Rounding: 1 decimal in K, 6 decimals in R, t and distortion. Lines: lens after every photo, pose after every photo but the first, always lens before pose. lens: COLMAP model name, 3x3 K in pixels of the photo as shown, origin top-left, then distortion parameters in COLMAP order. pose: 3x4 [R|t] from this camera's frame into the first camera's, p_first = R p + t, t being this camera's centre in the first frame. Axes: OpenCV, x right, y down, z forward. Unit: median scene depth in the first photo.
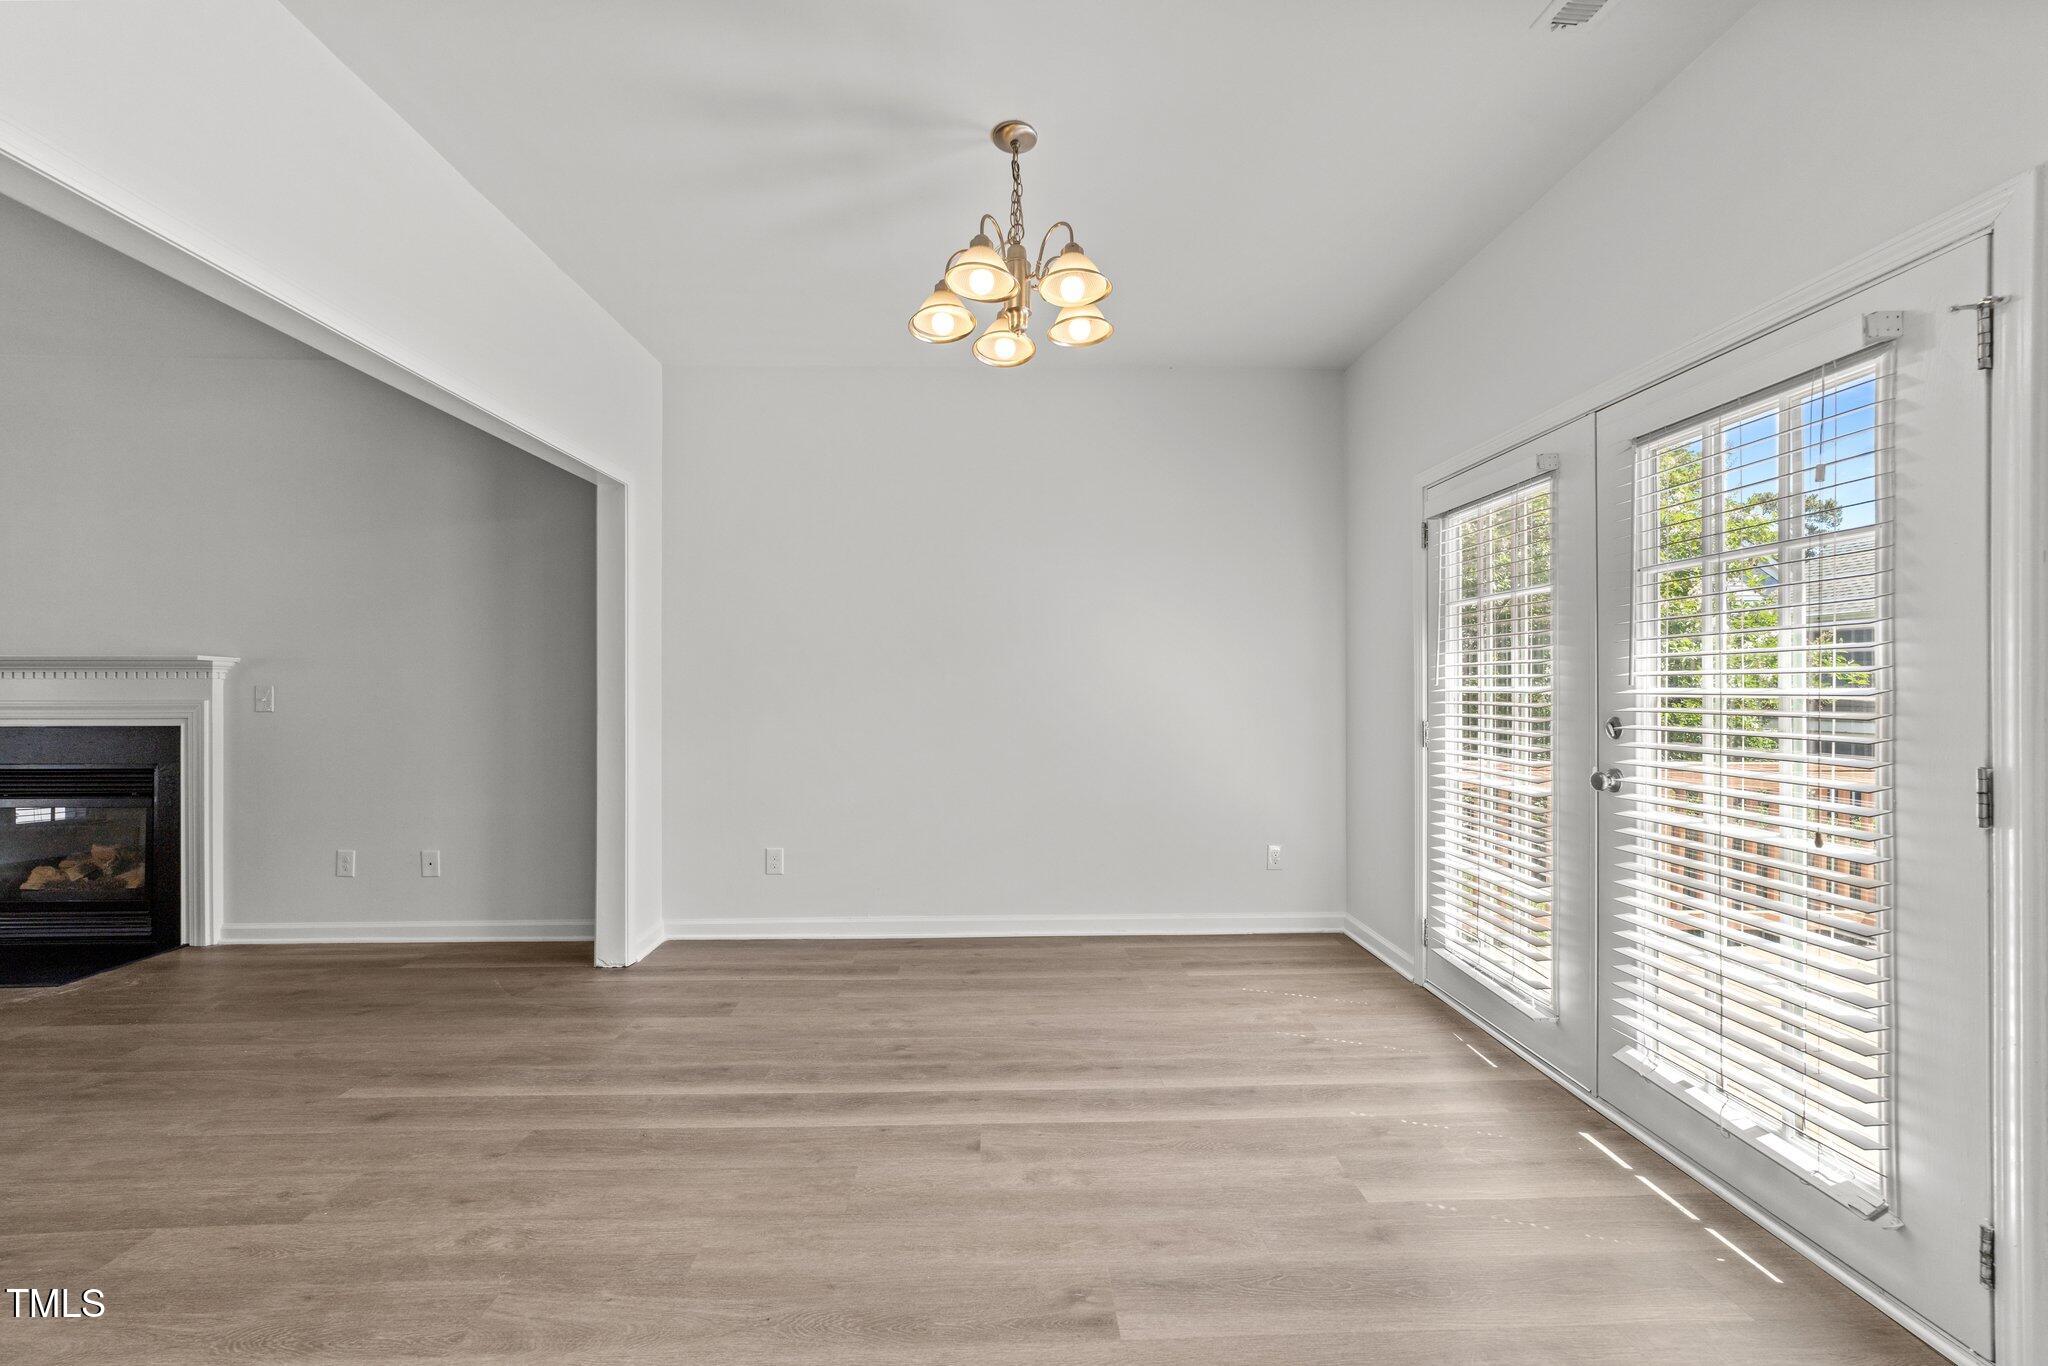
lens RADIAL K [[783.4, 0, 1020.0], [0, 783.4, 686.0], [0, 0, 1]] dist [-0.011535, 0.004398]
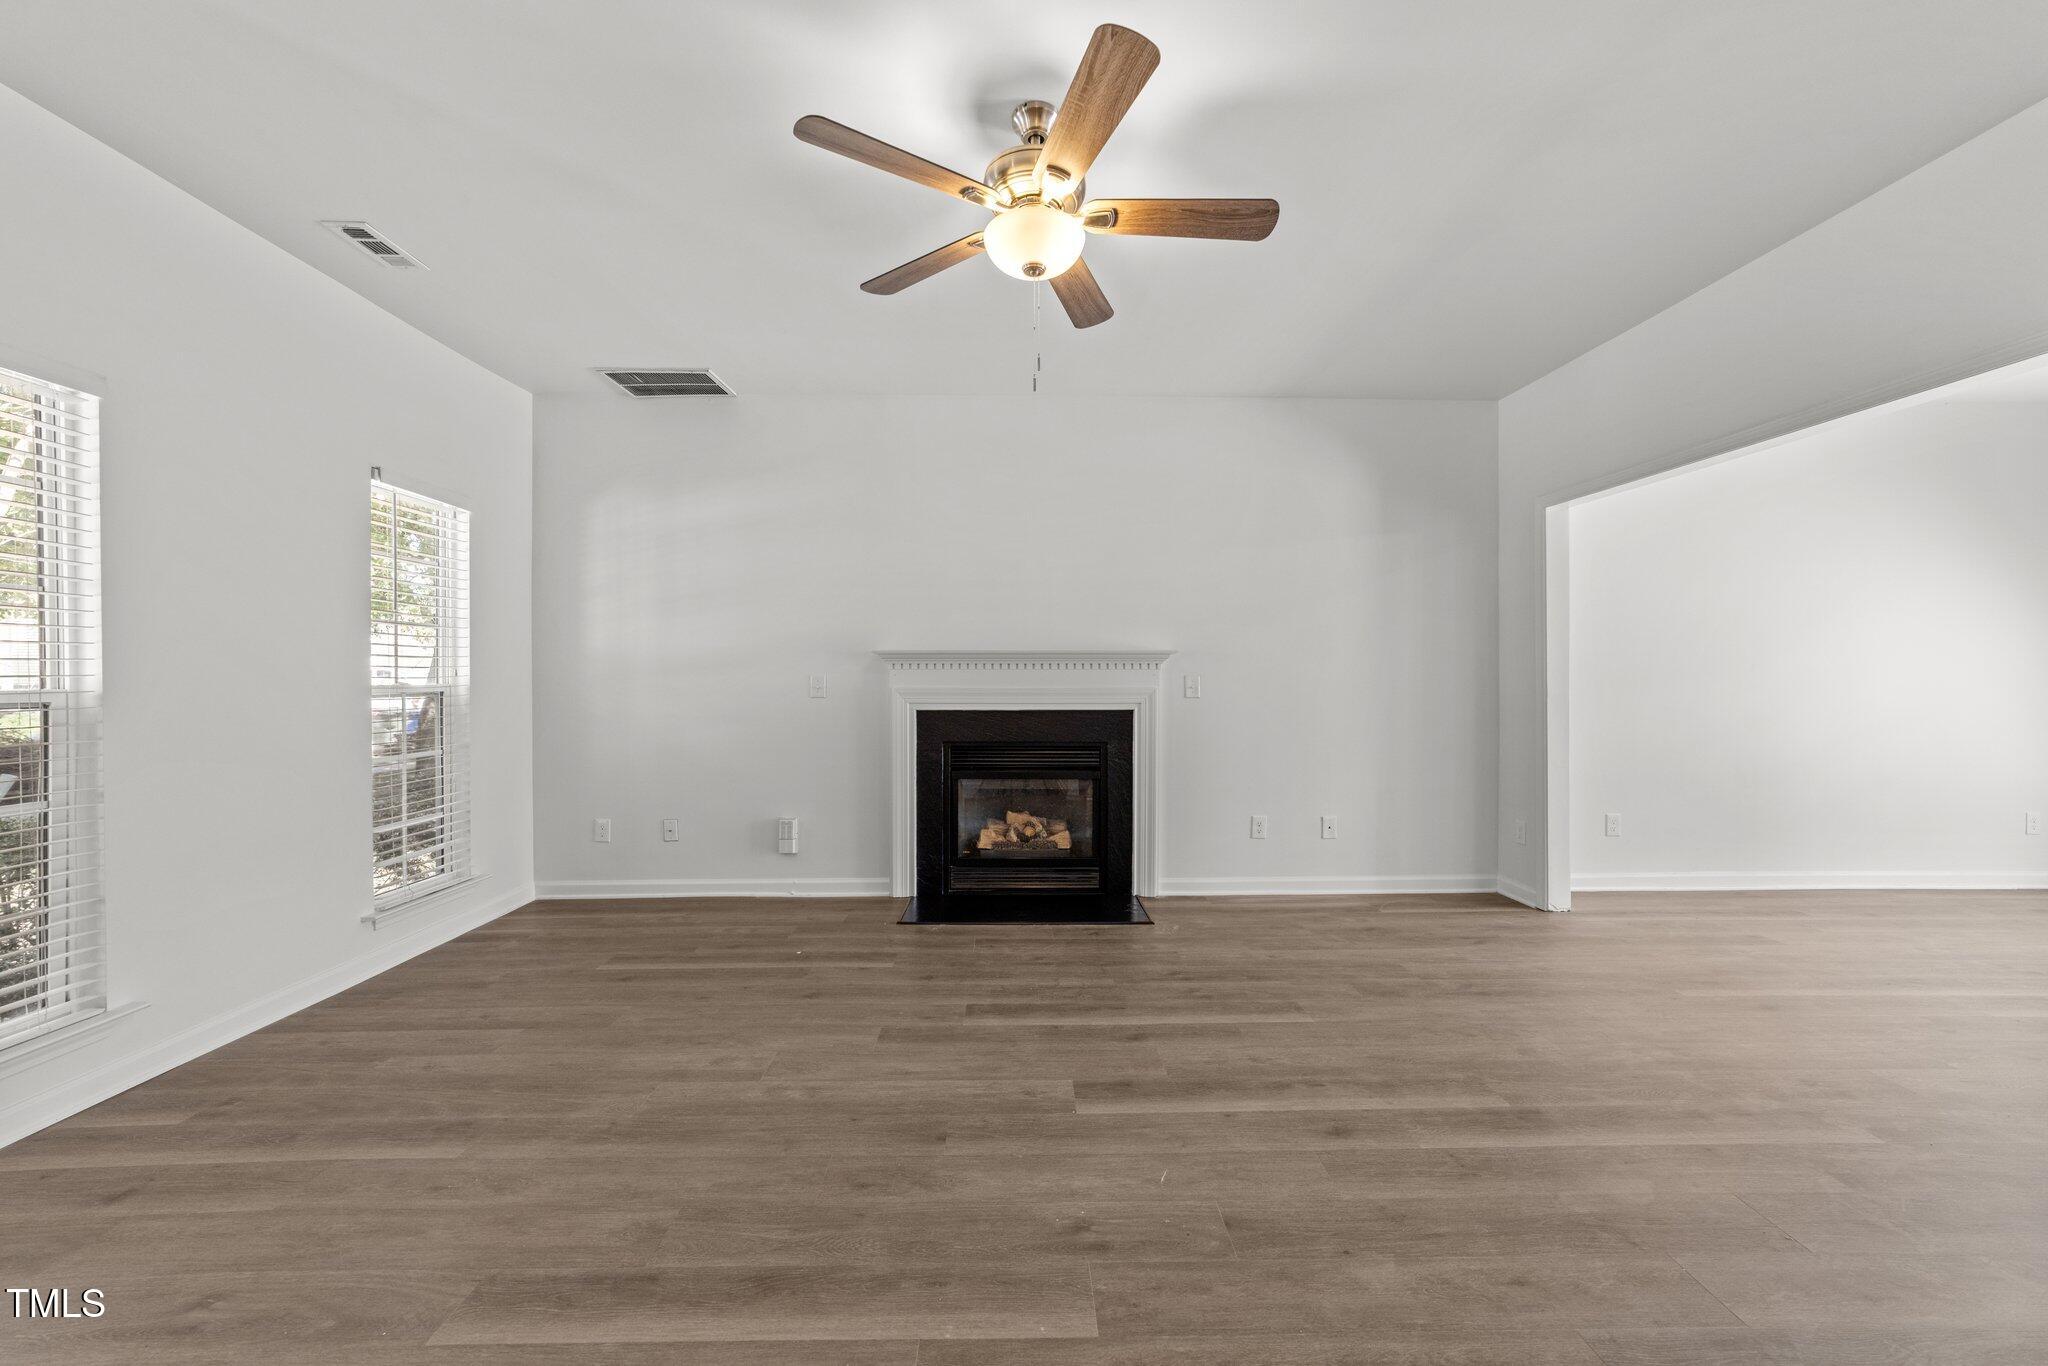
lens RADIAL K [[783.4, 0, 1024.8], [0, 783.4, 683.2], [0, 0, 1]] dist [-0.011535, 0.004398]
pose [[0.999934, 0.001432, -0.011403, -1.264584], [-0.001346, 0.999971, 0.007473, 0.002099], [0.011414, -0.007457, 0.999907, -0.191782]]
